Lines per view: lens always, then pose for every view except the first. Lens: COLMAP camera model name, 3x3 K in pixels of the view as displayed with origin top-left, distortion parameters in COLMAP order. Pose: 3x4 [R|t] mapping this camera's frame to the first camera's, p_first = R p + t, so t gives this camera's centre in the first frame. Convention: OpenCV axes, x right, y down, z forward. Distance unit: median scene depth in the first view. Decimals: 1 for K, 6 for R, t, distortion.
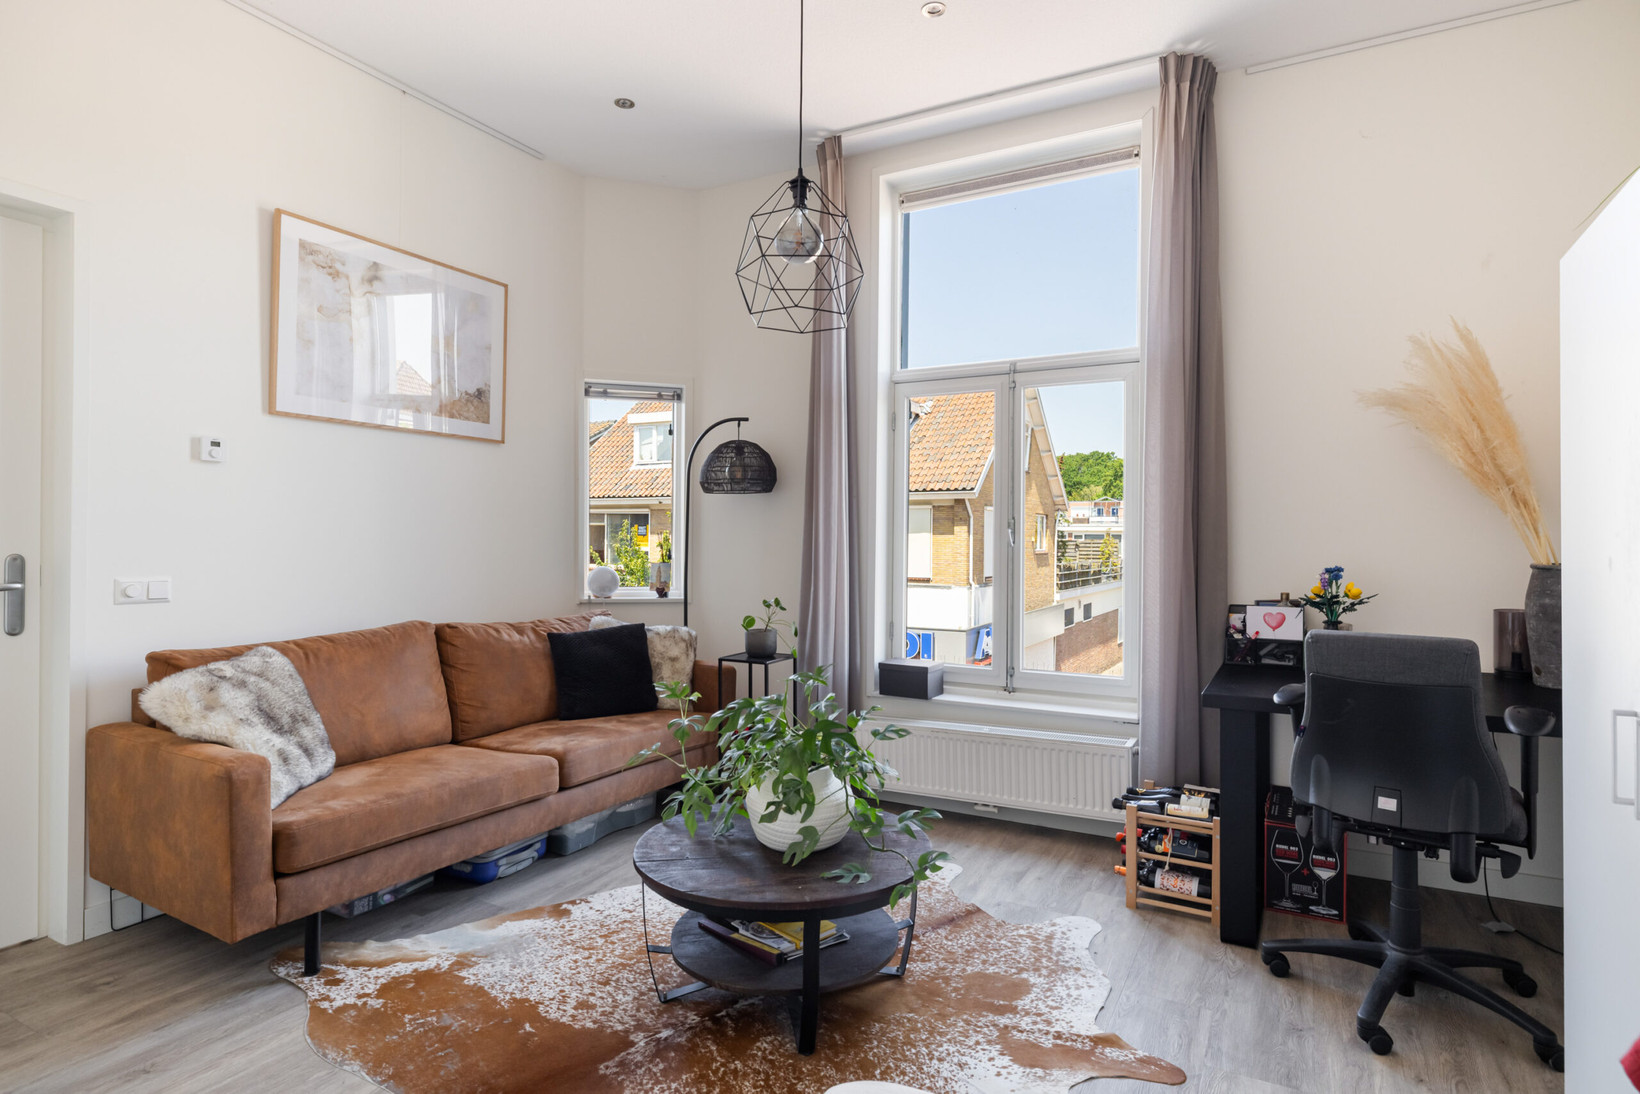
lens RADIAL K [[878.0, 0, 828.5], [0, 878.0, 542.8], [0, 0, 1]] dist [-0.000195, 0.000615]
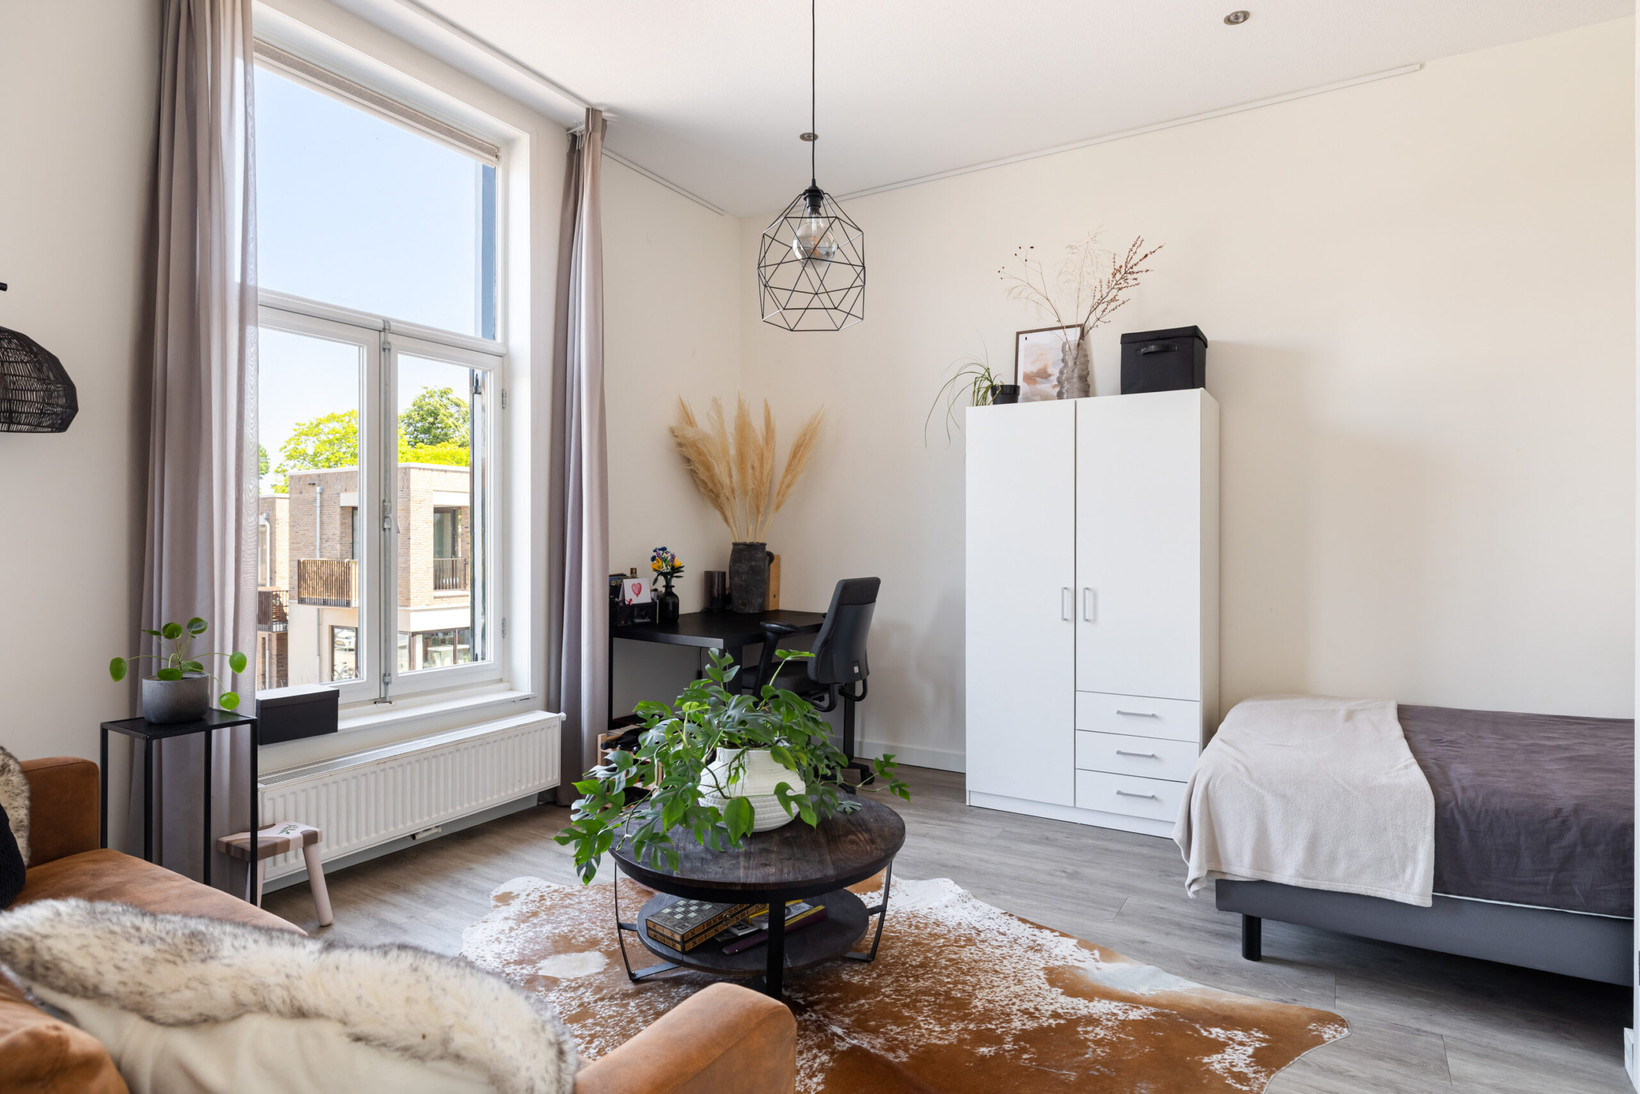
lens RADIAL K [[878.0, 0, 828.5], [0, 878.0, 542.8], [0, 0, 1]] dist [-0.000195, 0.000615]
pose [[0.037621, -0.009011, 0.999251, -0.757074], [0.002092, 0.999958, 0.008939, 0.007786], [-0.999290, 0.001754, 0.037639, 0.638312]]
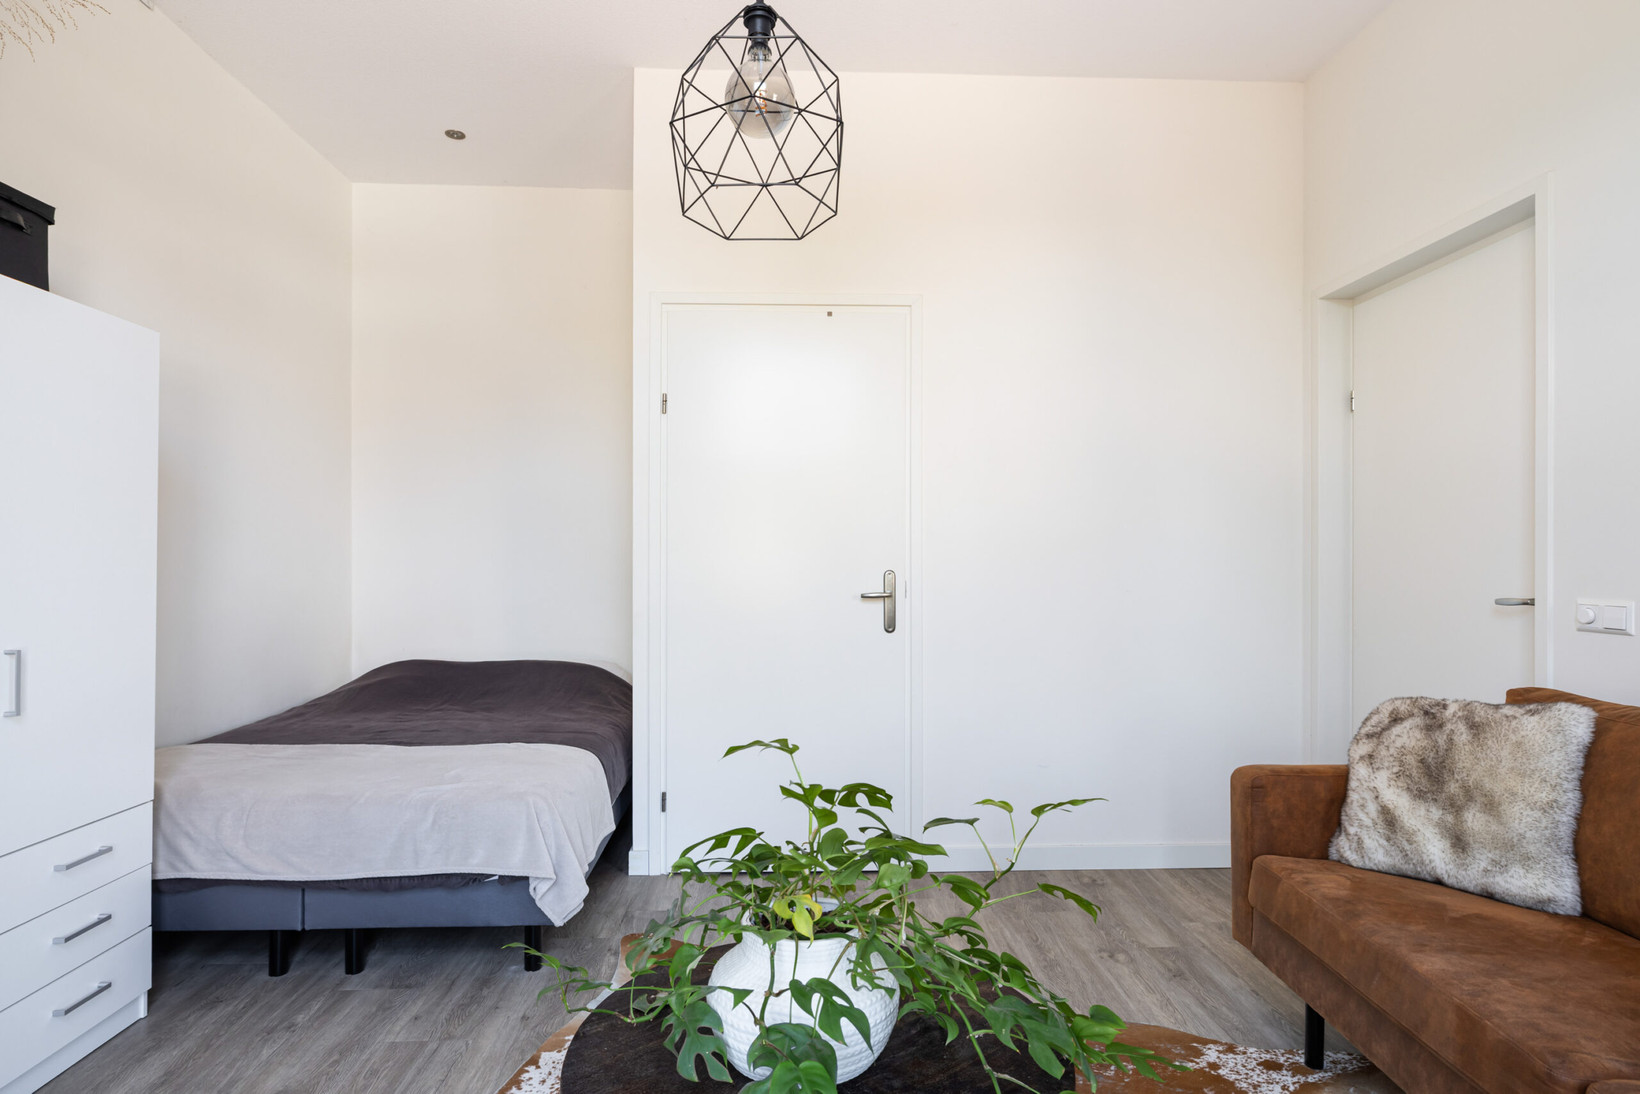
lens RADIAL K [[882.8, 0, 818.1], [0, 882.8, 565.8], [0, 0, 1]] dist [-0.001009, -0.000396]
pose [[-0.858355, -0.009718, -0.512965, 0.189407], [-0.010855, 0.999941, -0.000778, 0.014127], [0.512942, 0.004900, -0.858409, 1.097946]]
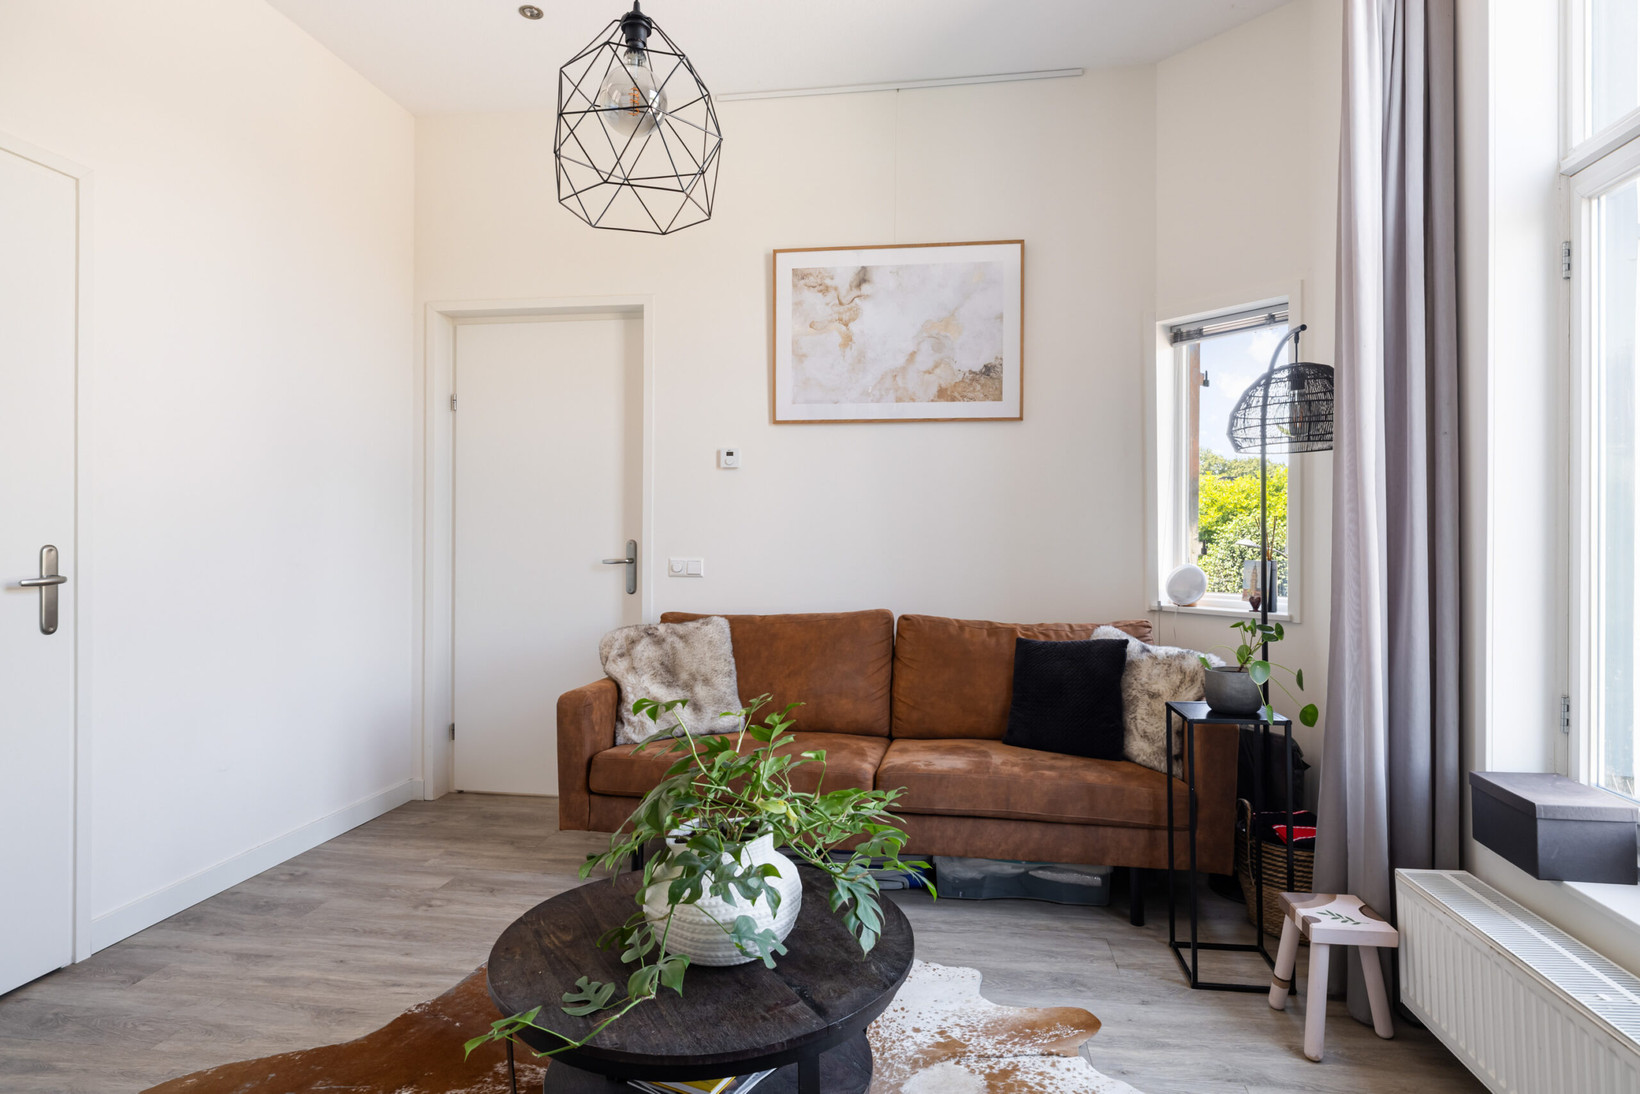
lens RADIAL K [[889.3, 0, 817.6], [0, 889.3, 536.7], [0, 0, 1]] dist [-0.001989, -0.000362]
pose [[0.339029, -0.008283, -0.940740, 0.481274], [-0.003372, 0.999944, -0.010019, 0.016617], [0.940770, 0.006569, 0.338982, 0.606163]]
